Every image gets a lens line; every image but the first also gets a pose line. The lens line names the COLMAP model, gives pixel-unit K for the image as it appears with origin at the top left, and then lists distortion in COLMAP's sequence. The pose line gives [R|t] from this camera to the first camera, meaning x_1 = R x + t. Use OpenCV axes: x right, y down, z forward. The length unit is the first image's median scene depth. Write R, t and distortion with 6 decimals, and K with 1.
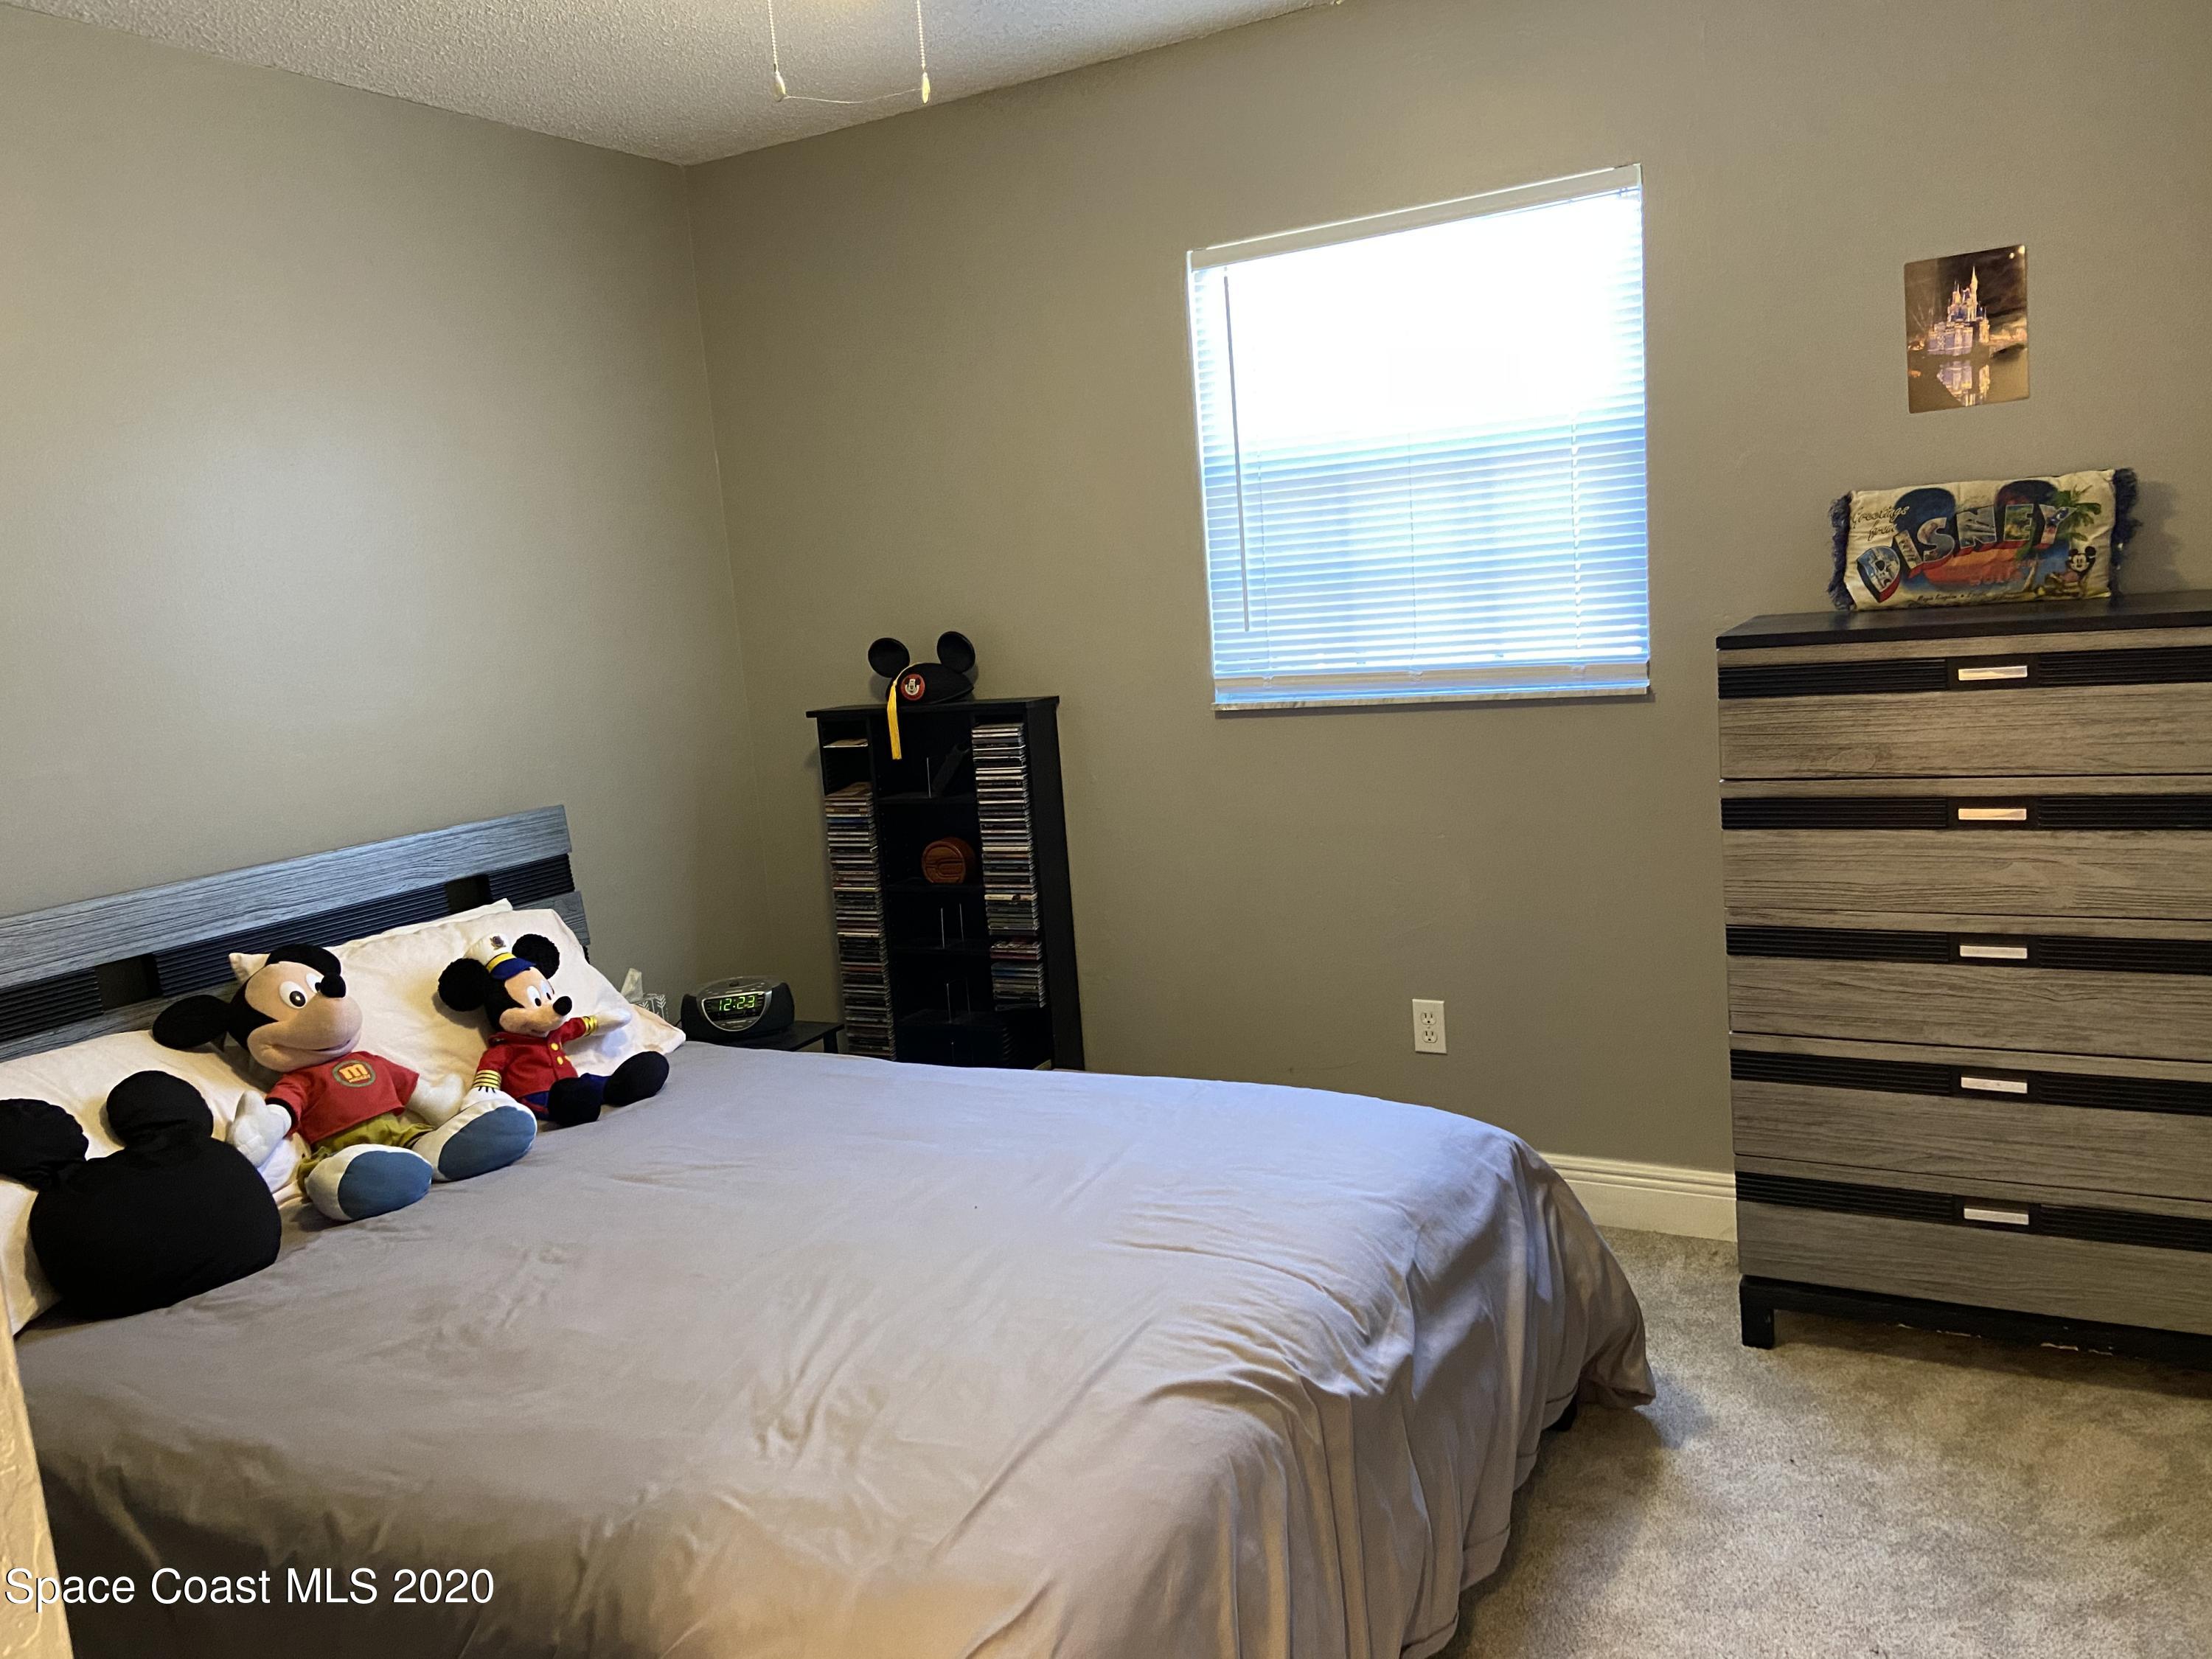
lens RADIAL K [[1684.4, 0, 1106.0], [0, 1684.4, 829.5], [0, 0, 1]] dist [0.126536, -0.167406]
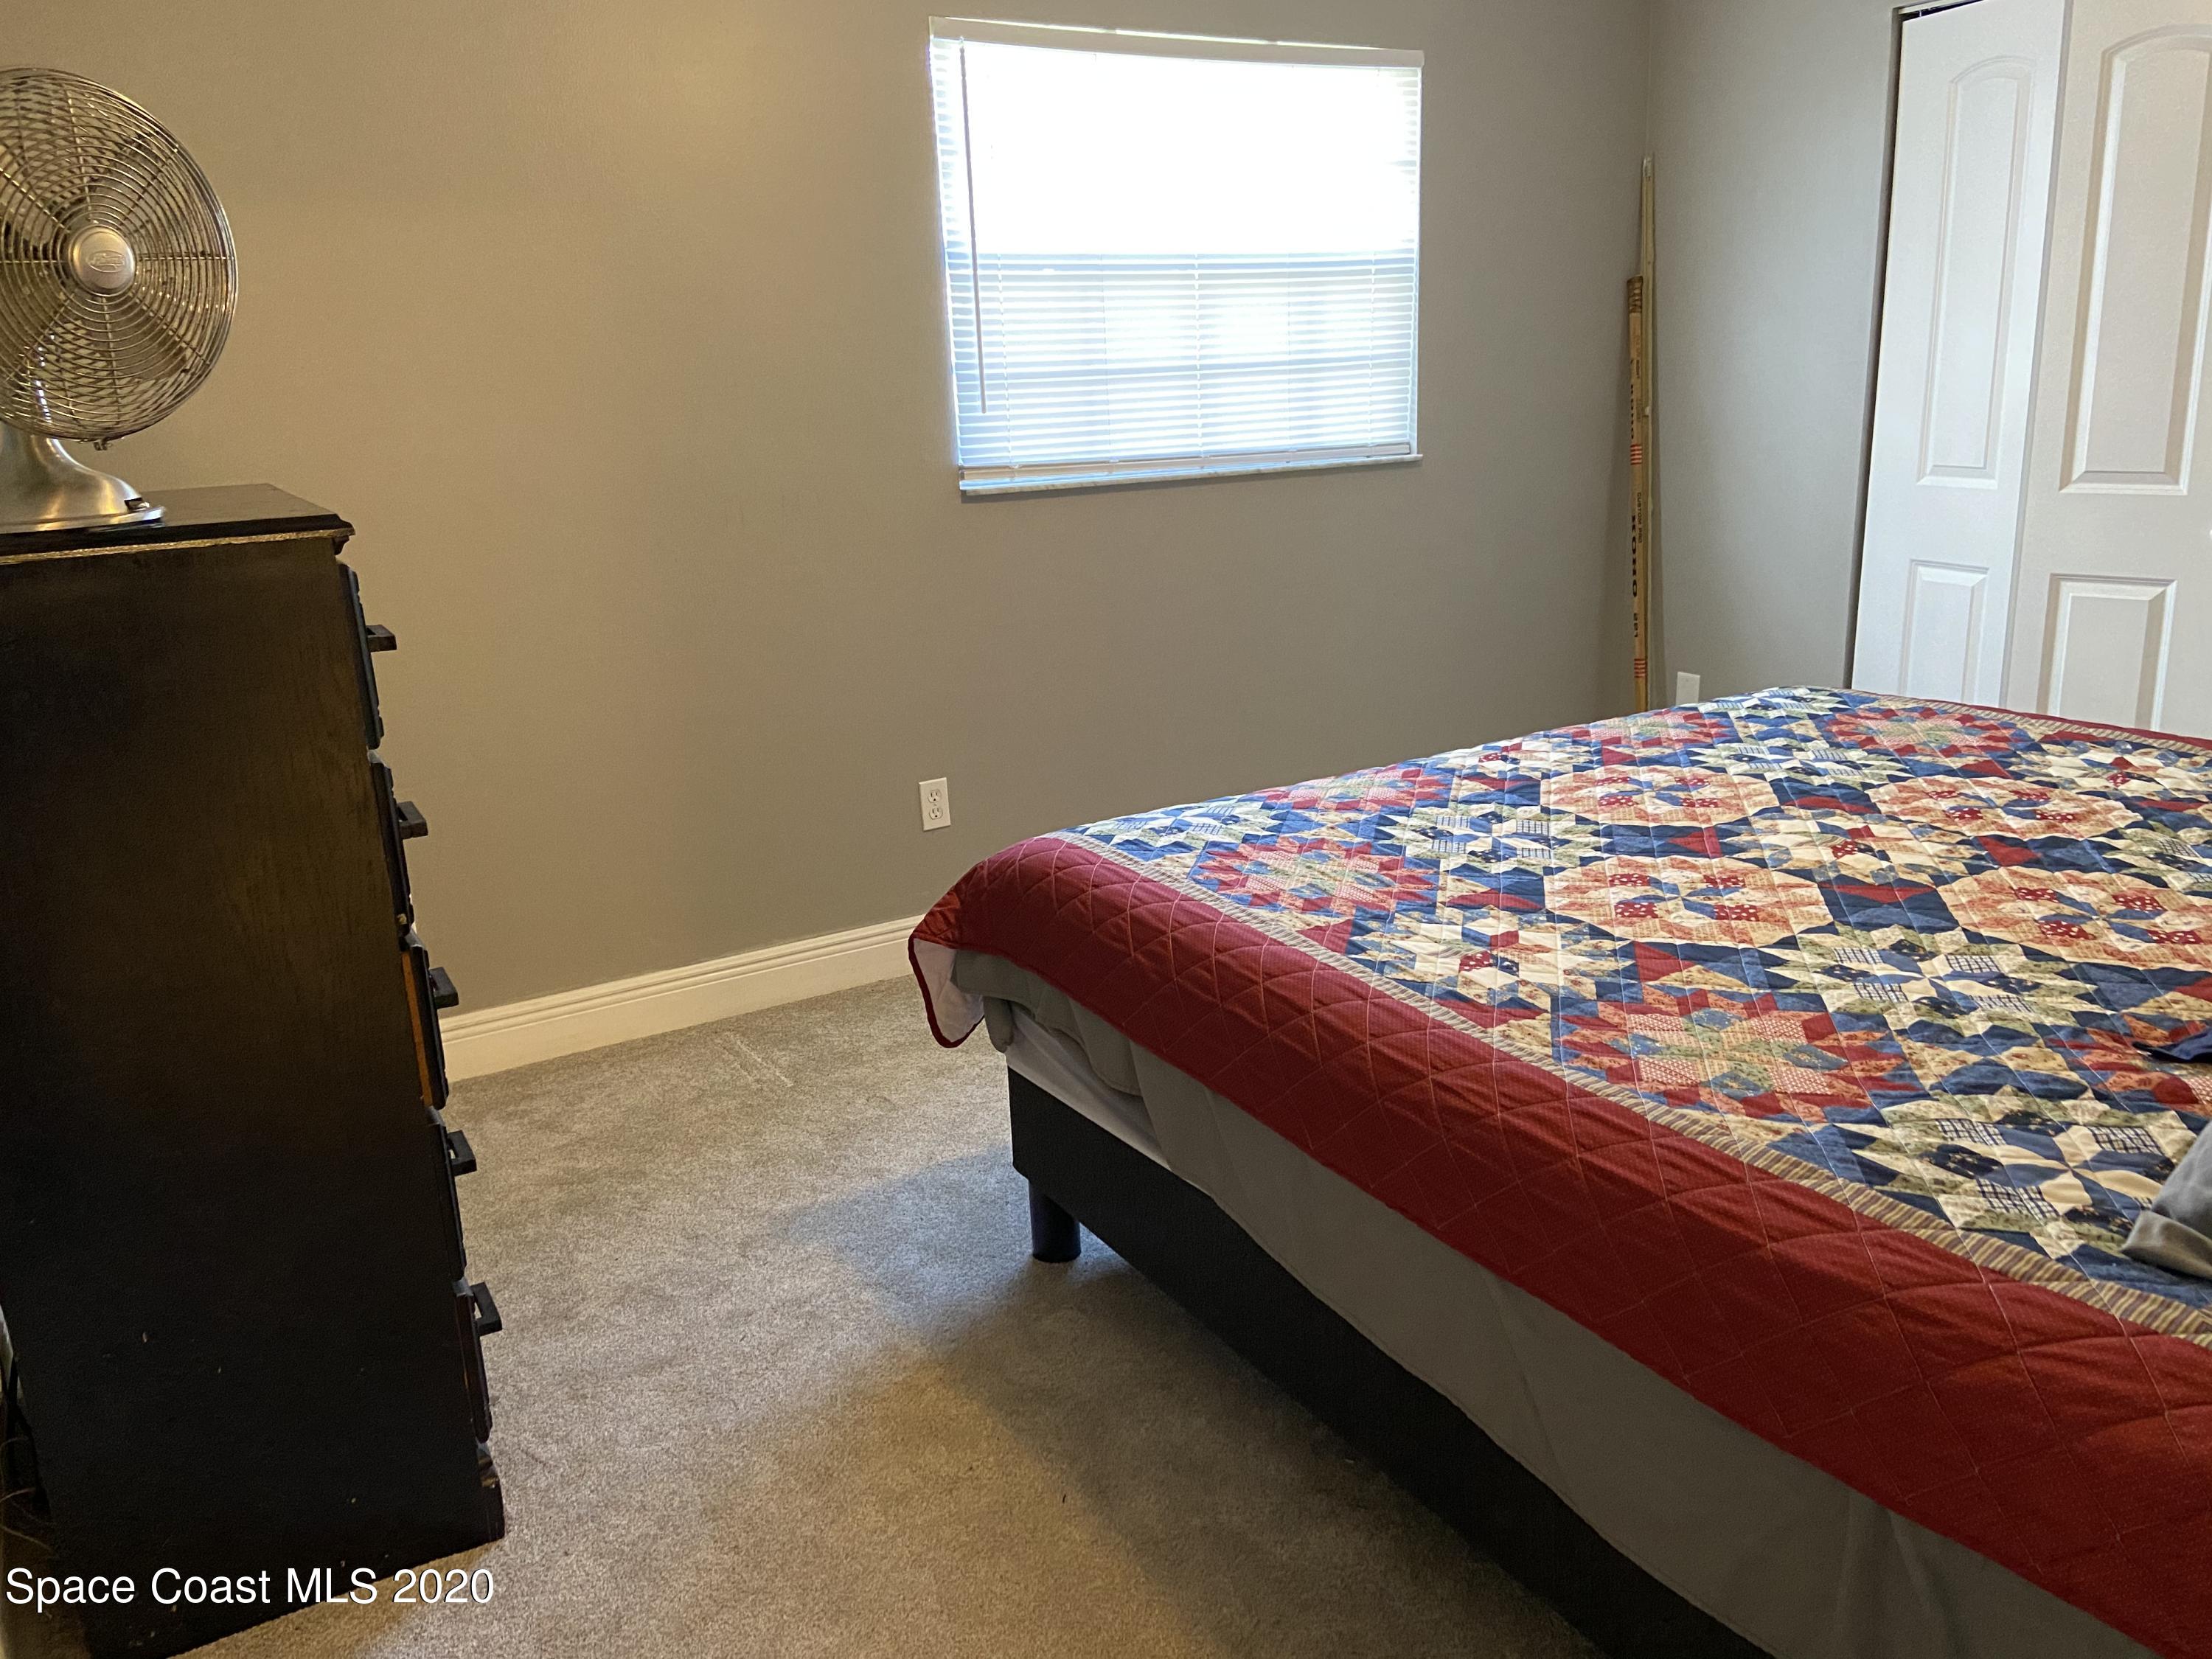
lens RADIAL K [[1684.4, 0, 1106.0], [0, 1684.4, 829.5], [0, 0, 1]] dist [0.126536, -0.167406]
pose [[0.490330, -0.175003, 0.853786, -0.832500], [0.115882, 0.984026, 0.135148, -0.001320], [-0.863799, 0.032672, 0.502777, 0.434941]]
